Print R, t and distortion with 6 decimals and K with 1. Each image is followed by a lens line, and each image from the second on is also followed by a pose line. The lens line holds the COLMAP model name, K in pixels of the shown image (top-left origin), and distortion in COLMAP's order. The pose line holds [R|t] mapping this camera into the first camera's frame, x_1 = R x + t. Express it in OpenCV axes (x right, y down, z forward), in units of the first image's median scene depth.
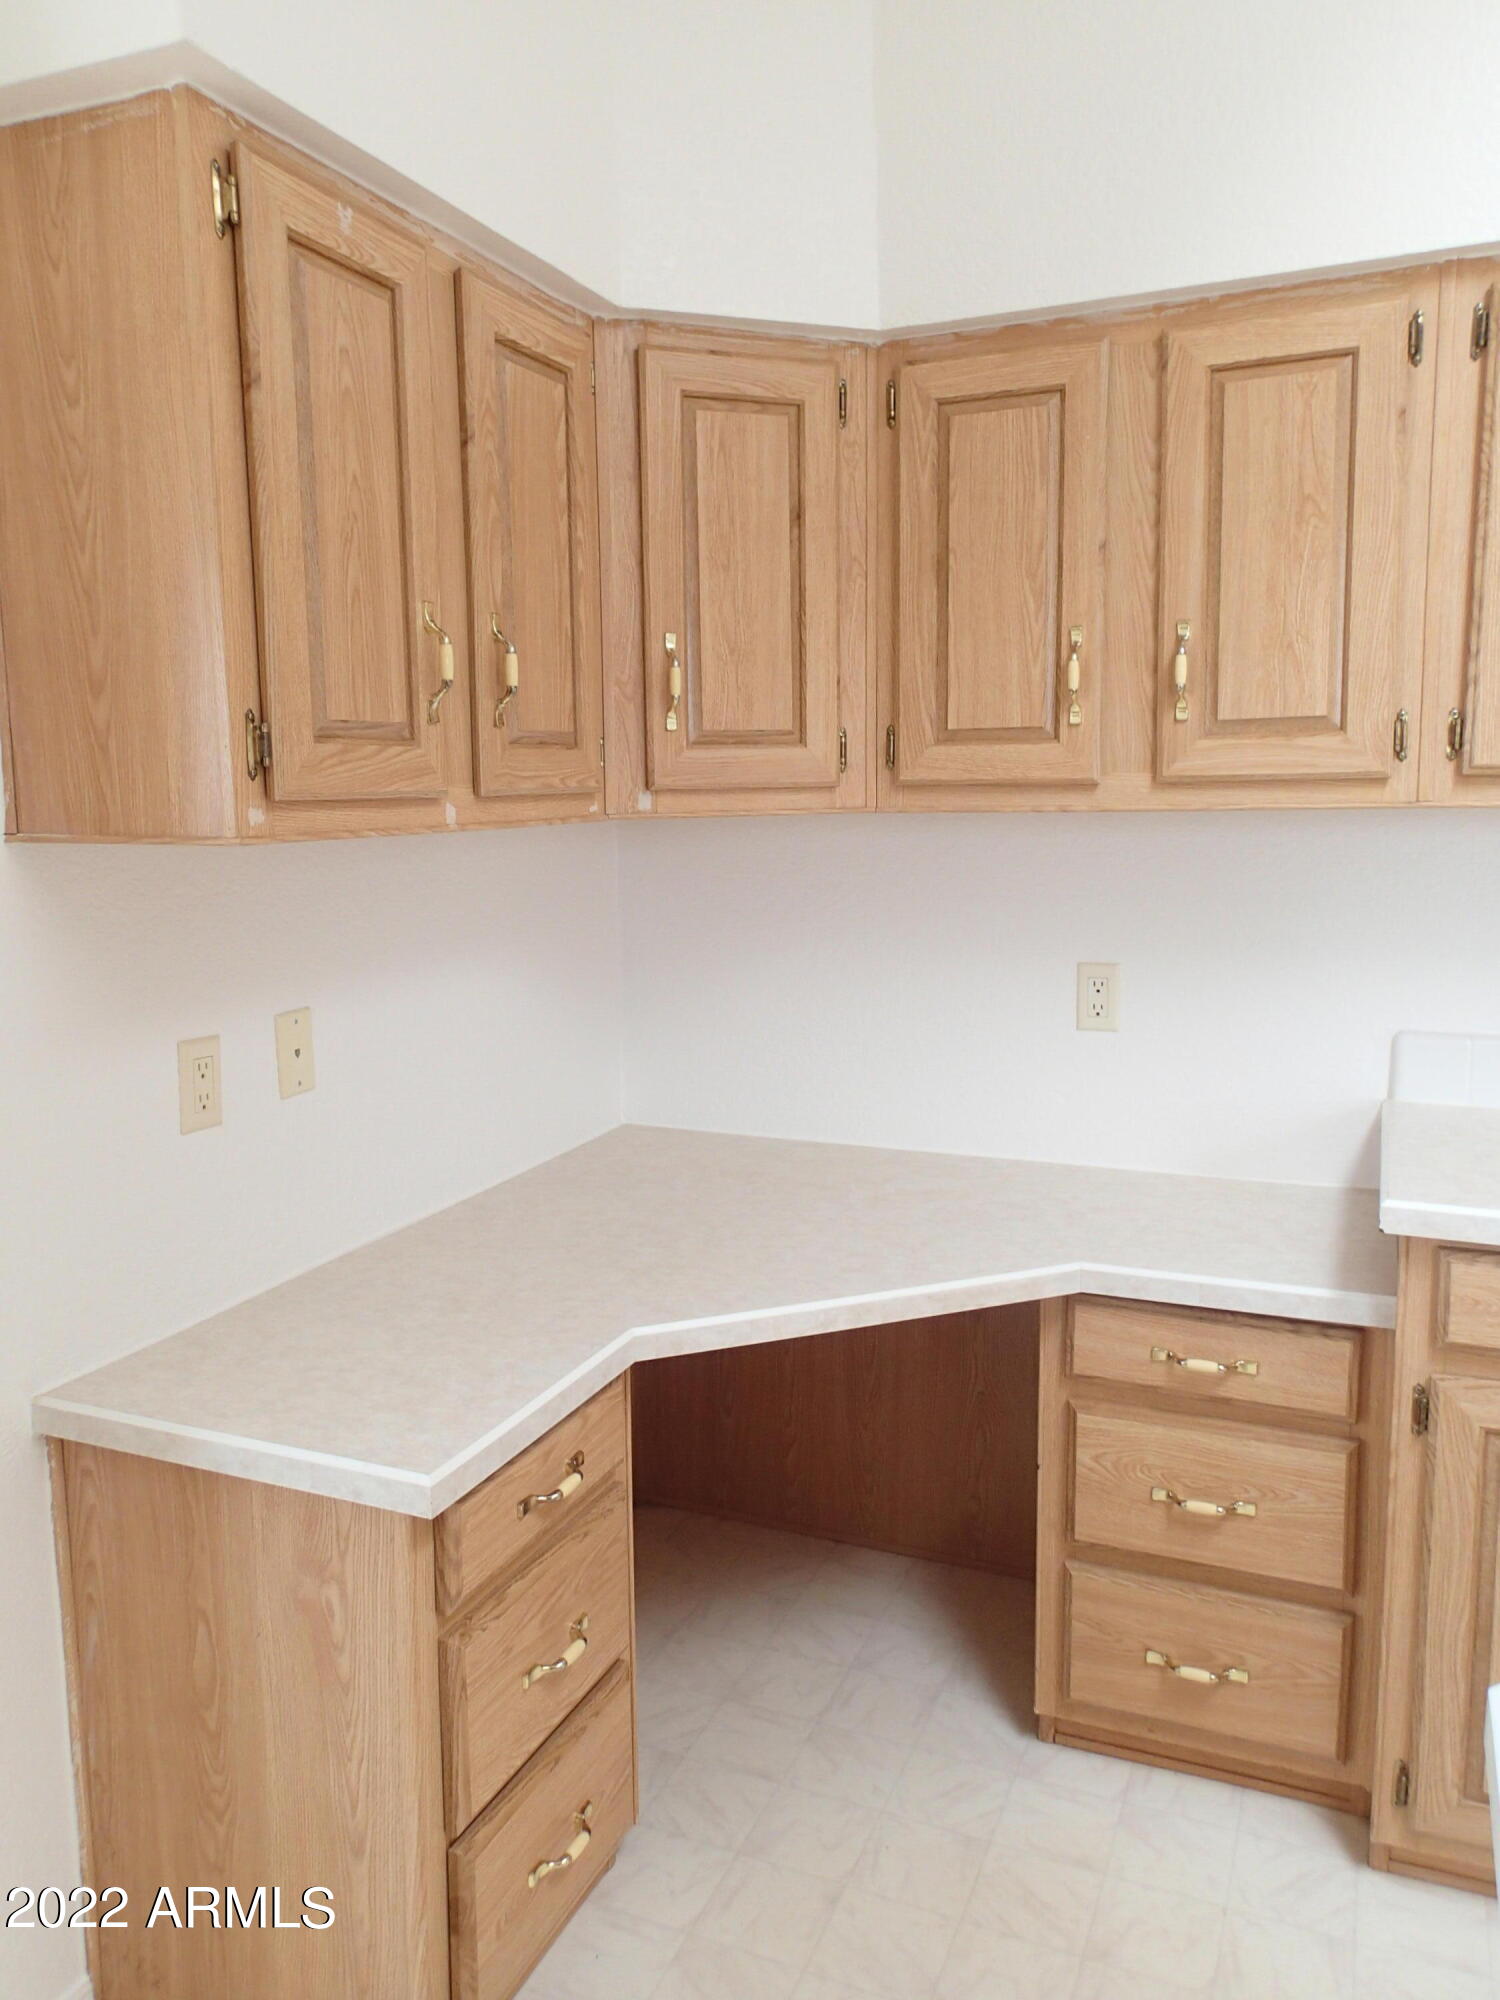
lens RADIAL K [[1503.9, 0, 748.3], [0, 1503.9, 982.6], [0, 0, 1]] dist [0.023021, 0.008286]
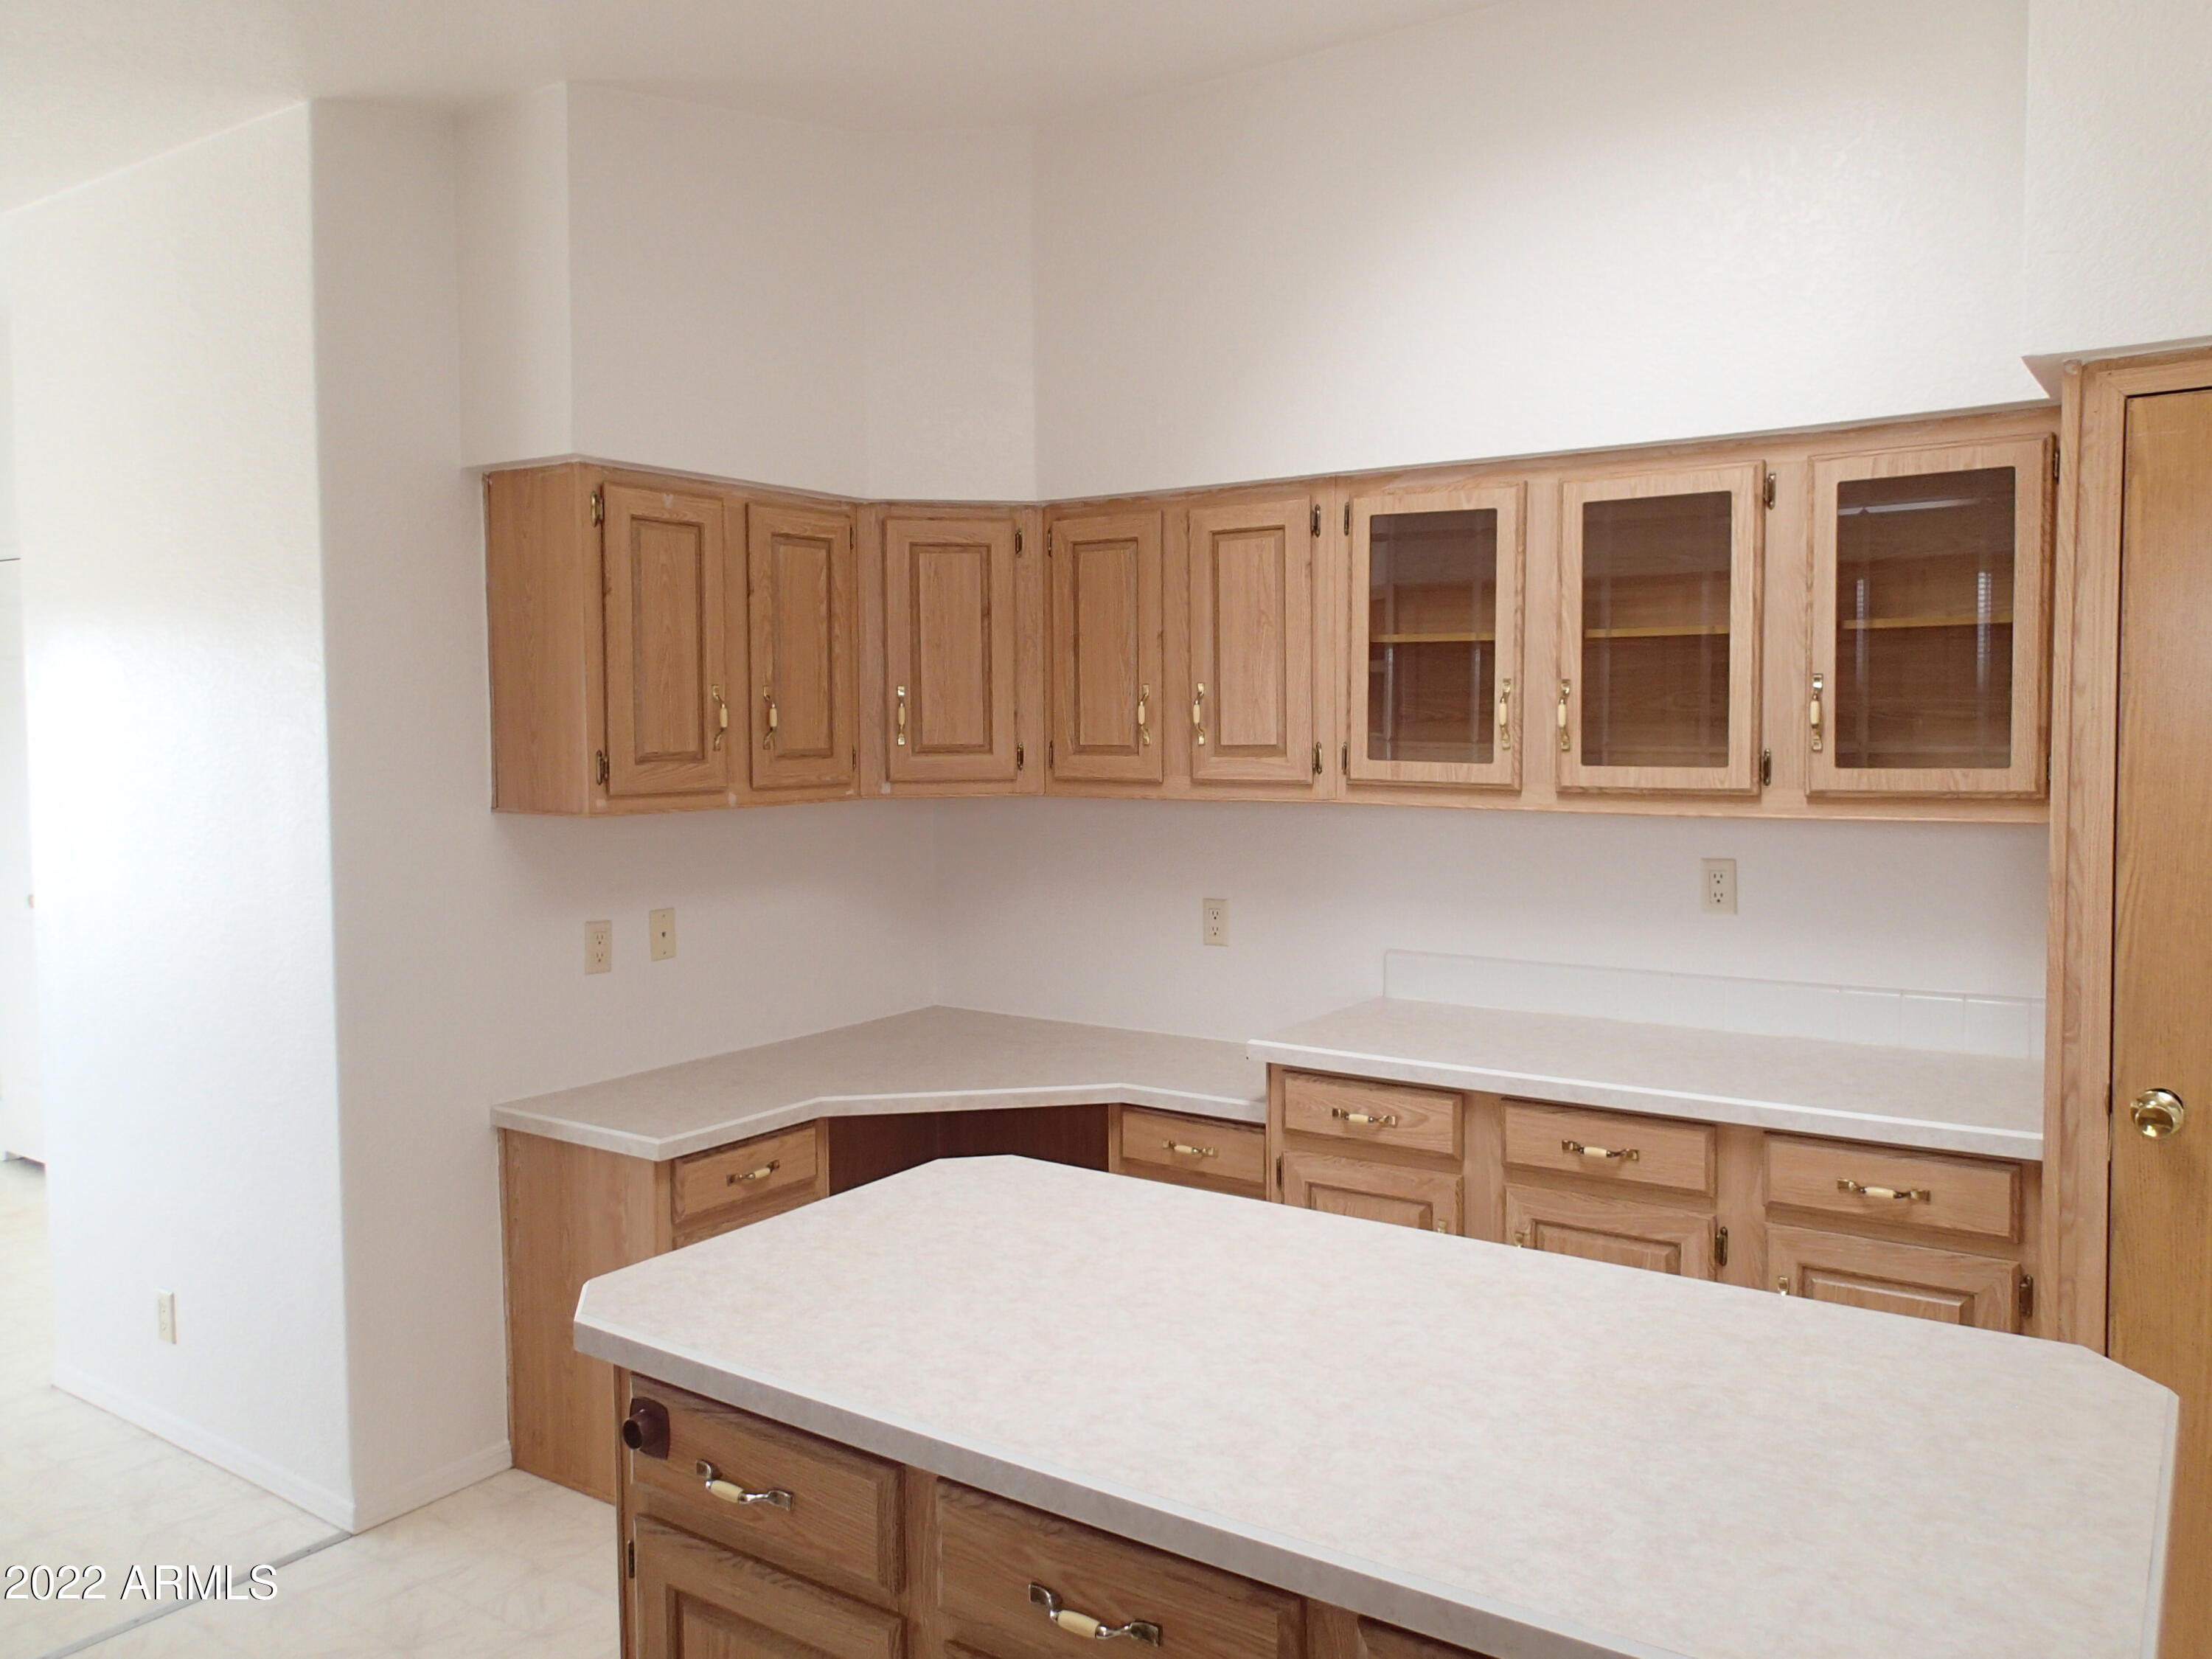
lens RADIAL K [[1663.3, 0, 1158.2], [0, 1663.3, 815.9], [0, 0, 1]] dist [0.023021, 0.008286]
pose [[0.983900, 0.020647, -0.177522, 0.585887], [-0.033596, 0.996963, -0.070250, 0.027507], [0.175533, 0.075084, 0.981606, -0.764729]]
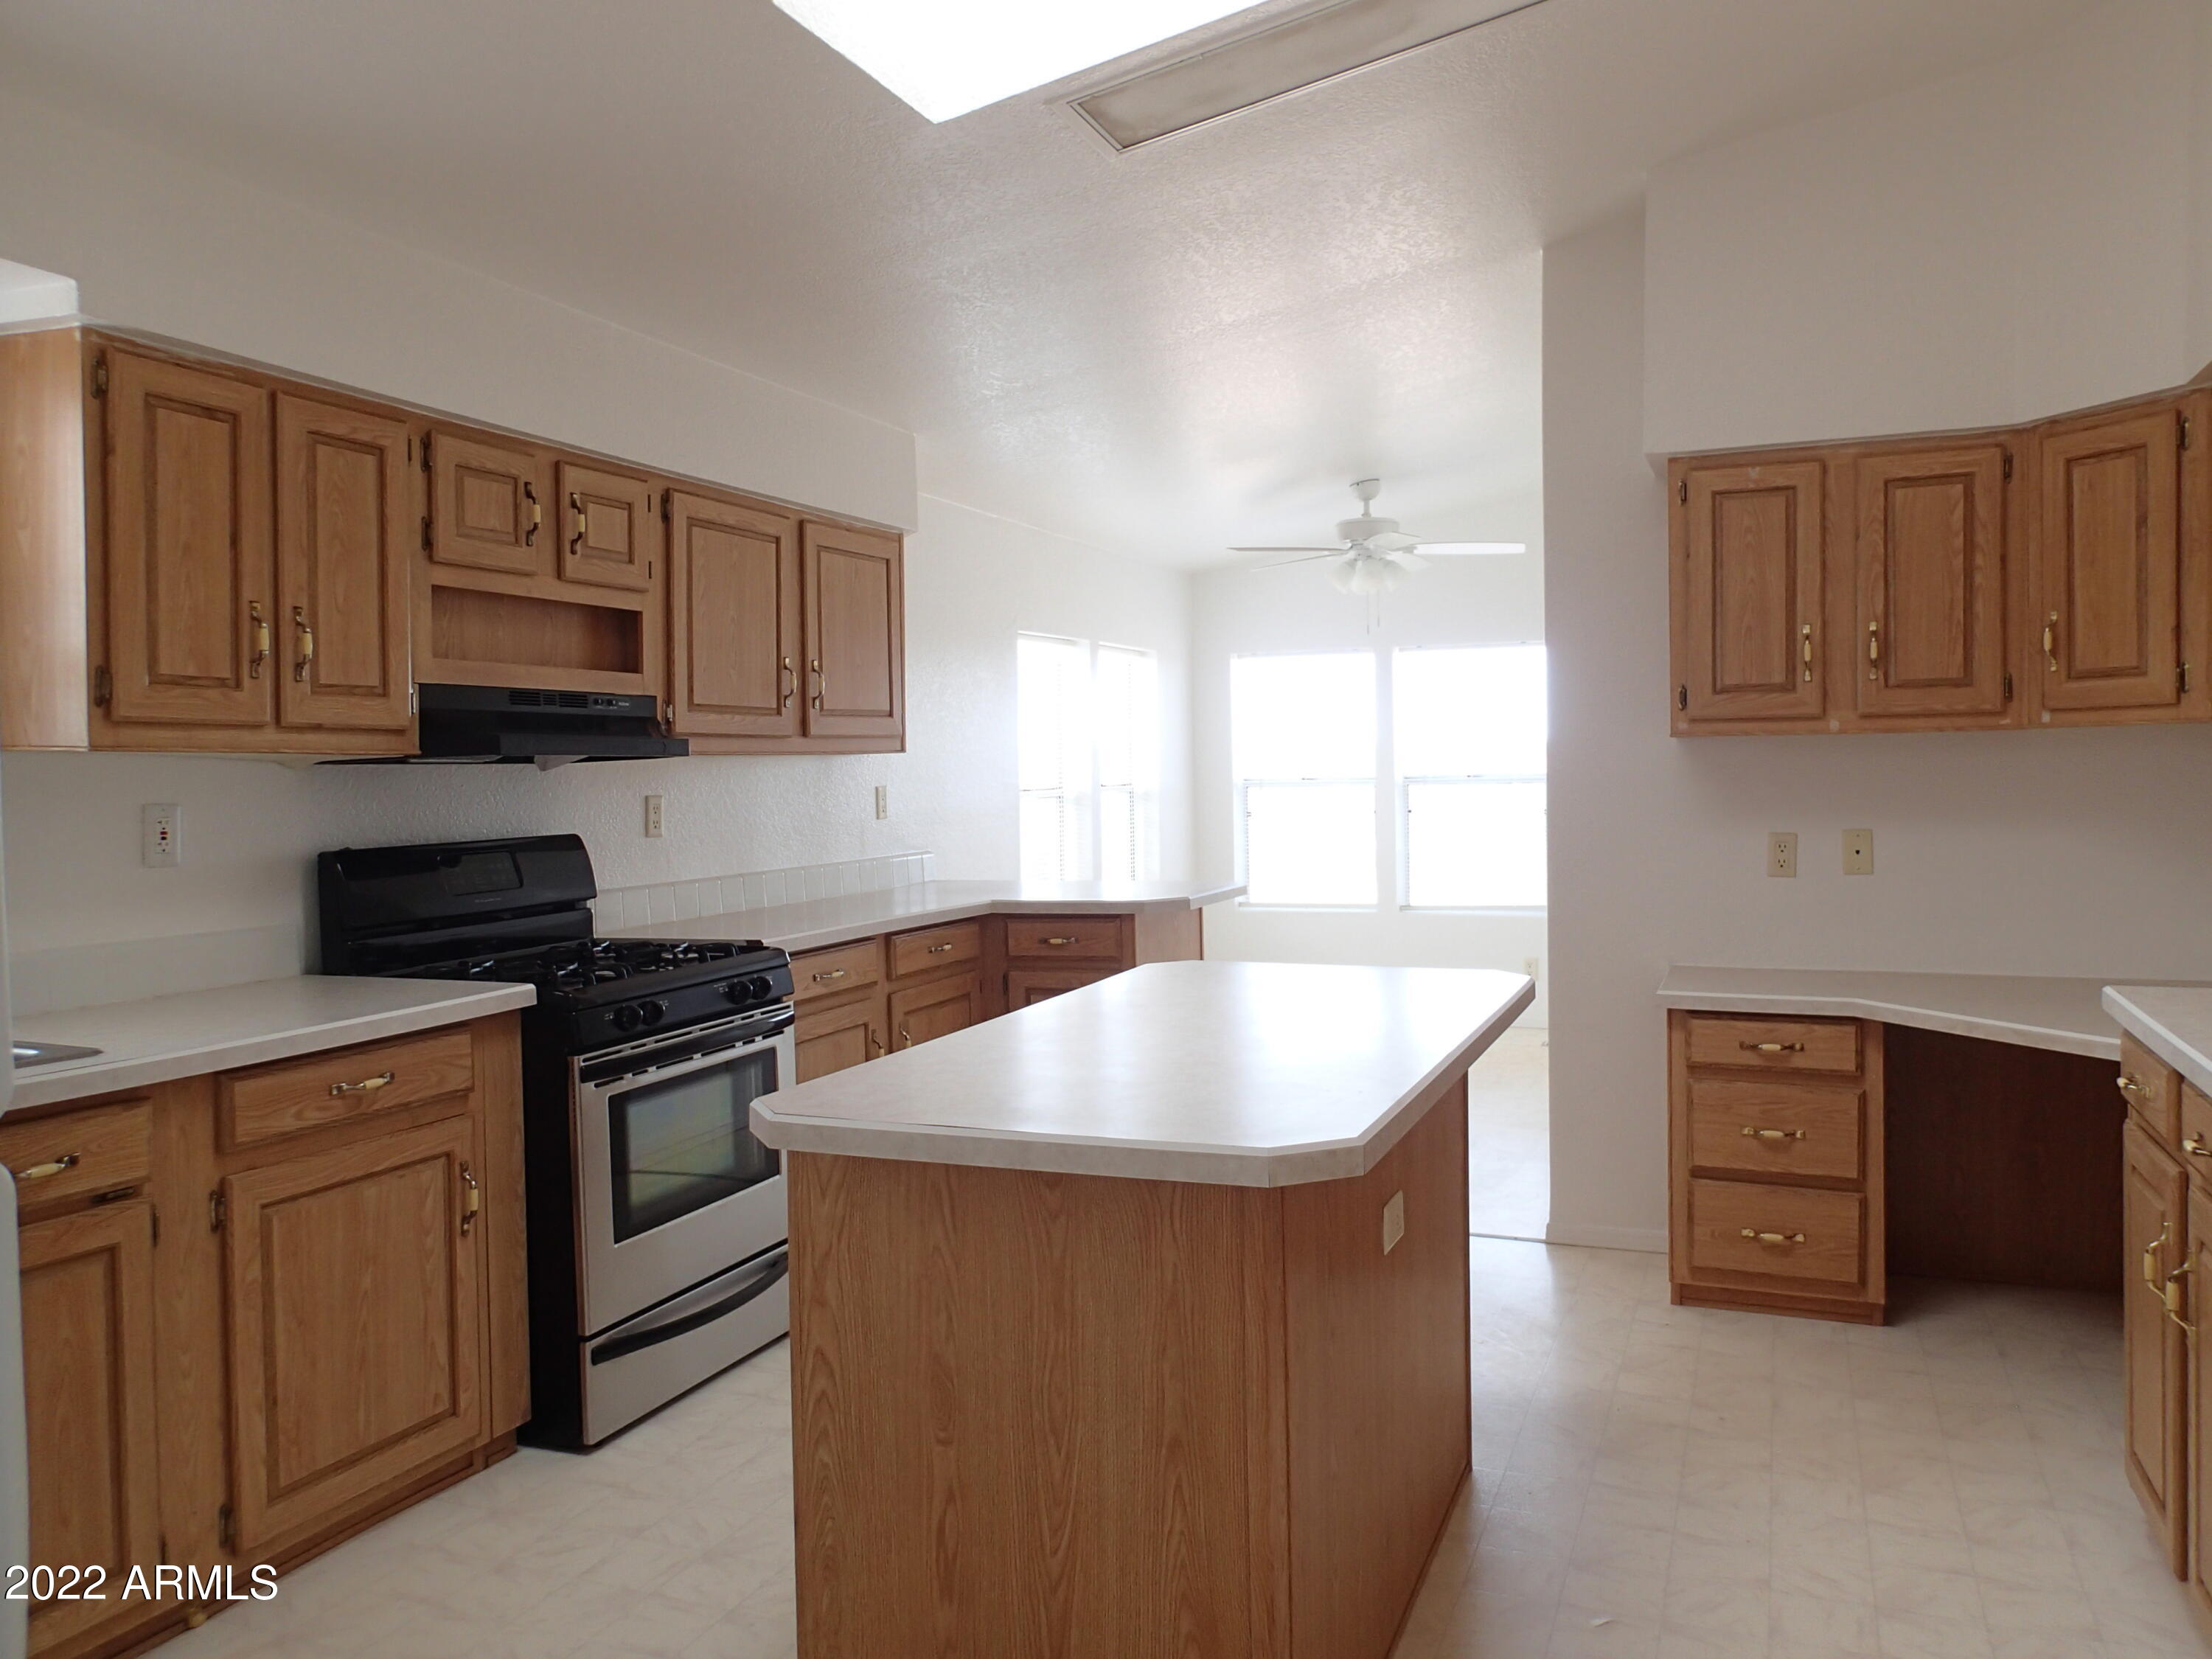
lens RADIAL K [[1663.3, 0, 1115.1], [0, 1663.3, 810.4], [0, 0, 1]] dist [0.023021, 0.008286]
pose [[0.019995, 0.037549, -0.999095, 1.805442], [-0.122382, 0.991872, 0.034828, 0.036465], [0.992282, 0.121575, 0.024428, 0.012488]]
